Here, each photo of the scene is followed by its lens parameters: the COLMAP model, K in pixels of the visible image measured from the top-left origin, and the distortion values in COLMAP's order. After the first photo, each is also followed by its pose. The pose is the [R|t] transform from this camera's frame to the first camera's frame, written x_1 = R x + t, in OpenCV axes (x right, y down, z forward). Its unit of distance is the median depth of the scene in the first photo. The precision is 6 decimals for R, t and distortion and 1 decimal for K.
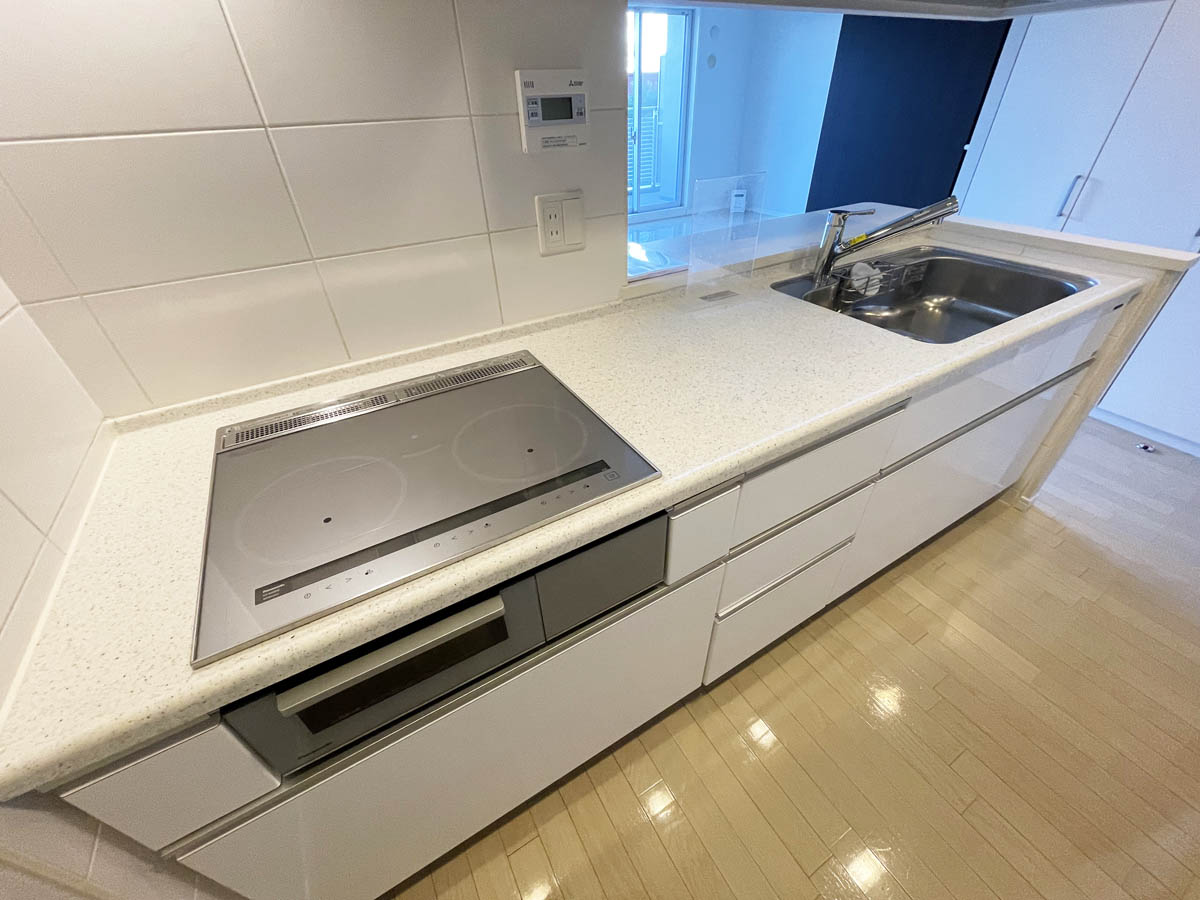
lens RADIAL K [[483.9, 0, 600.9], [0, 483.9, 451.3], [0, 0, 1]] dist [-0.004093, 0.000578]
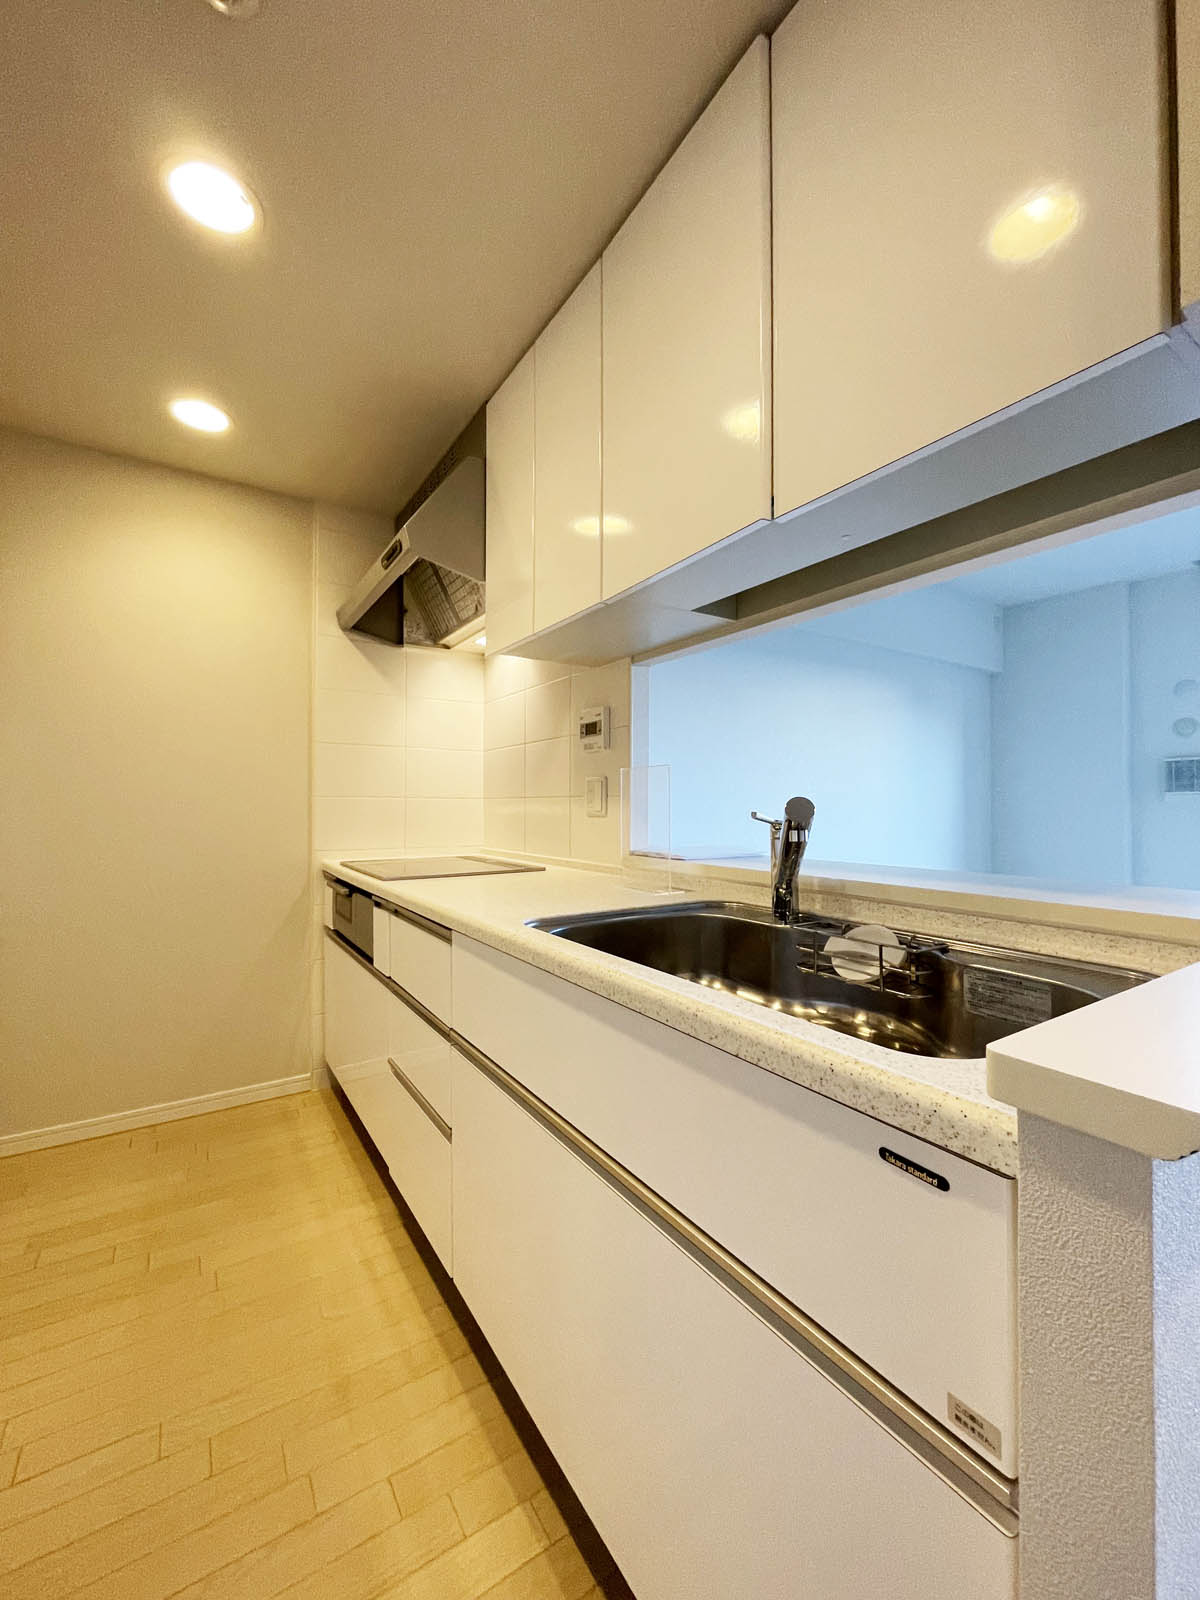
lens RADIAL K [[645.2, 0, 603.4], [0, 645.2, 798.0], [0, 0, 1]] dist [-0.004093, 0.000578]
pose [[0.036966, 0.034531, -0.998720, 1.593163], [-0.586446, 0.809964, 0.006298, -0.442802], [0.809144, 0.585462, 0.050192, 0.832771]]
